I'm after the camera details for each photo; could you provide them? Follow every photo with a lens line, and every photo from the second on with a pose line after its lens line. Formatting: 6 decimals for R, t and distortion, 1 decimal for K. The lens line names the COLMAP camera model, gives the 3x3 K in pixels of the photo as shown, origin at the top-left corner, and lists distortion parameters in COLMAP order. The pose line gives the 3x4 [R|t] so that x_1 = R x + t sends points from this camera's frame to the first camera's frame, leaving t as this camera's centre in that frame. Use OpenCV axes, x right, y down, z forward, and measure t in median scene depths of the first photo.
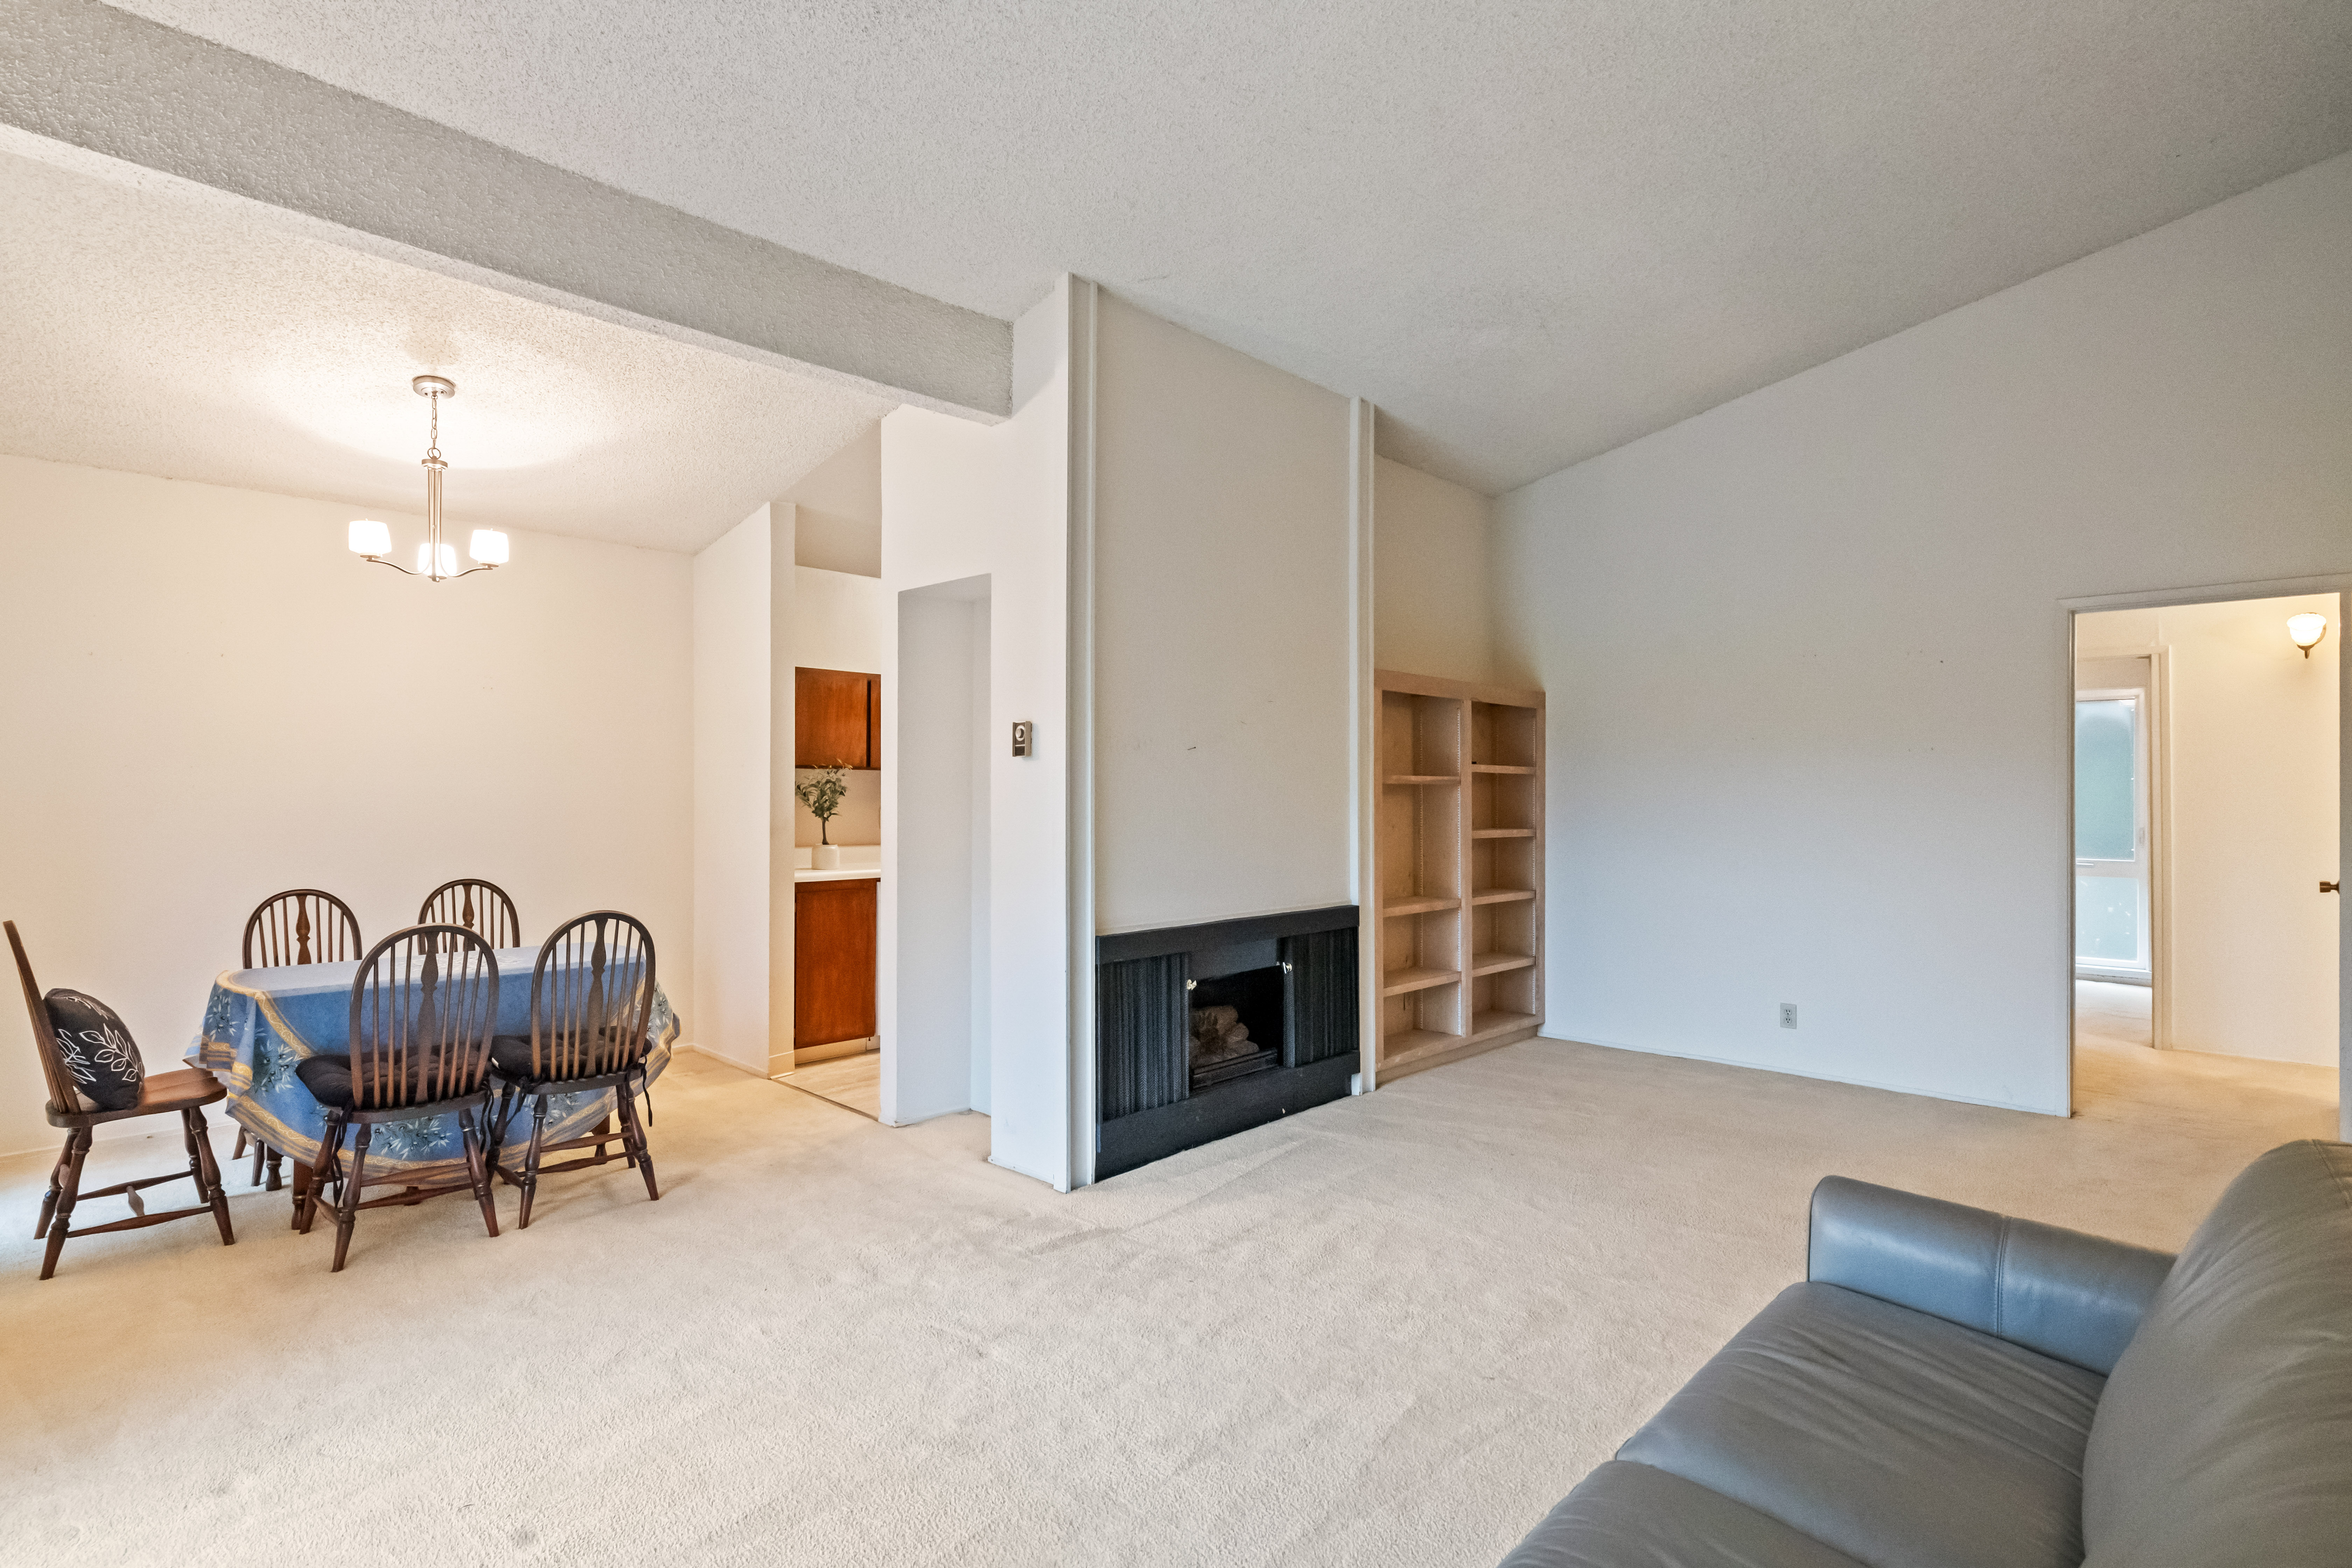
lens RADIAL K [[1135.7, 0, 1152.7], [0, 1135.7, 798.3], [0, 0, 1]] dist [-0.003935, 0.002089]
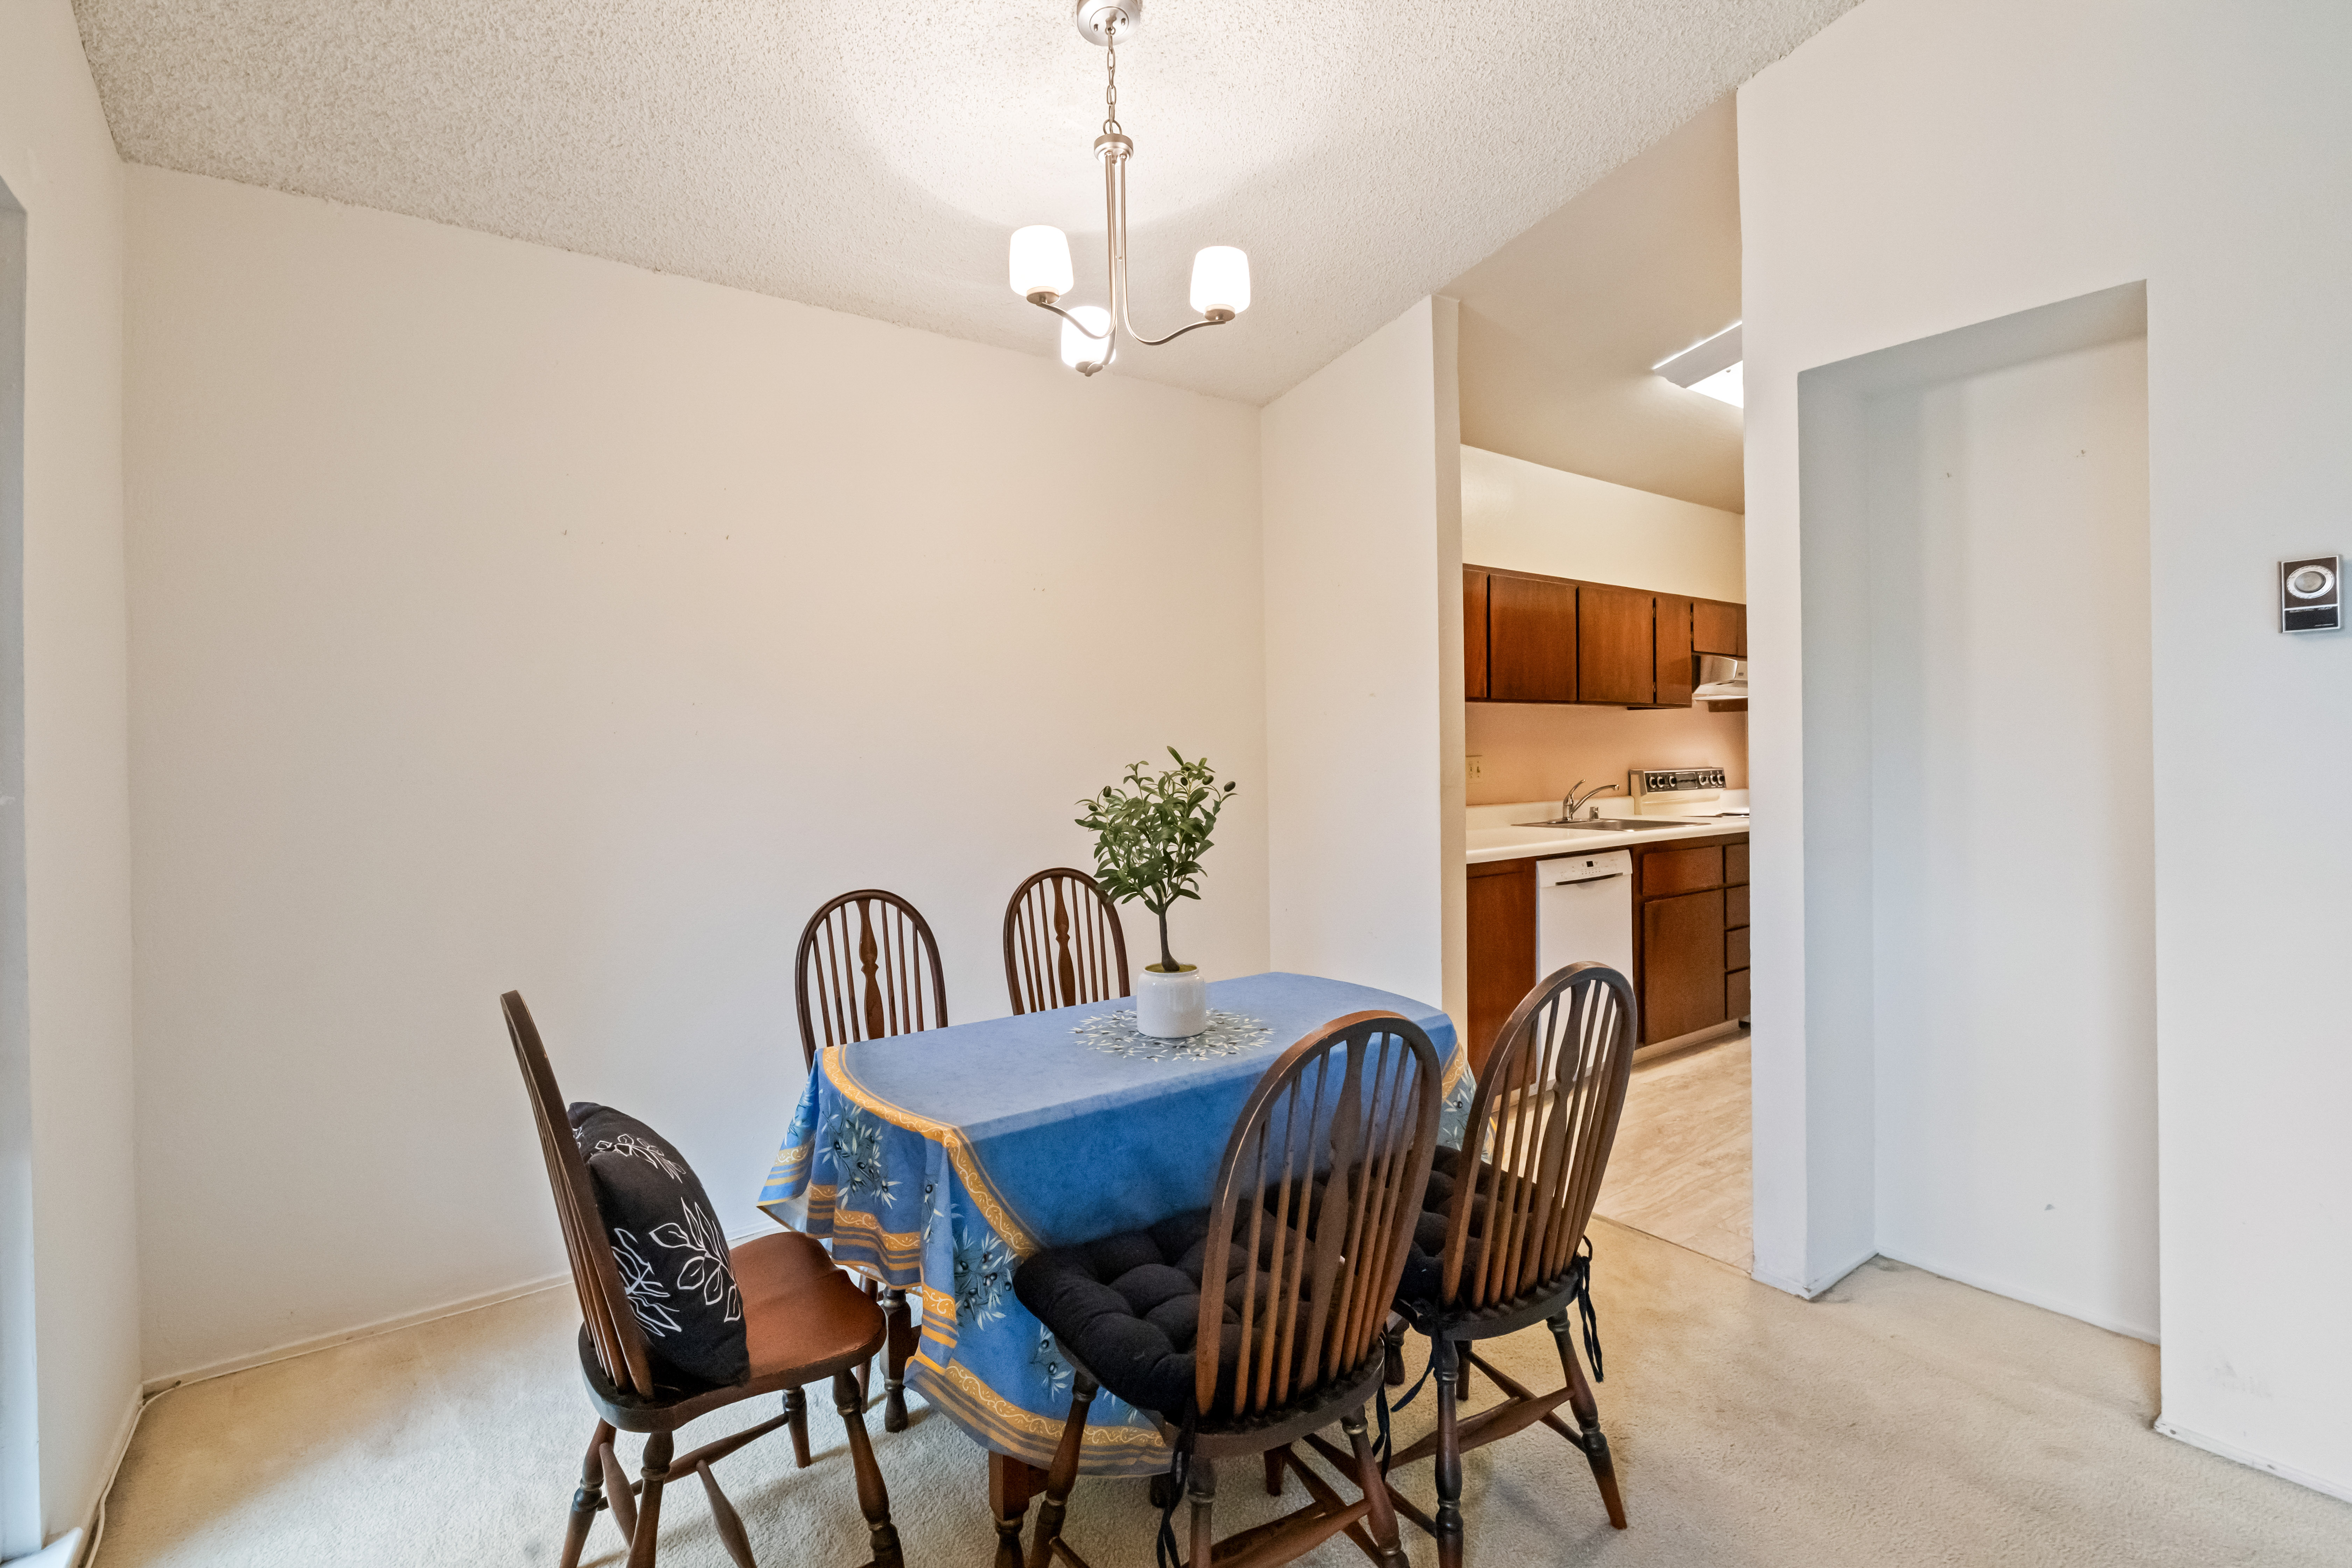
lens RADIAL K [[1085.3, 0, 1185.9], [0, 1085.3, 771.7], [0, 0, 1]] dist [-0.012168, 0.001943]
pose [[0.986564, -0.012671, -0.162885, -0.595849], [0.015435, 0.999757, 0.015715, 0.009281], [0.162646, -0.018018, 0.986520, 0.544780]]
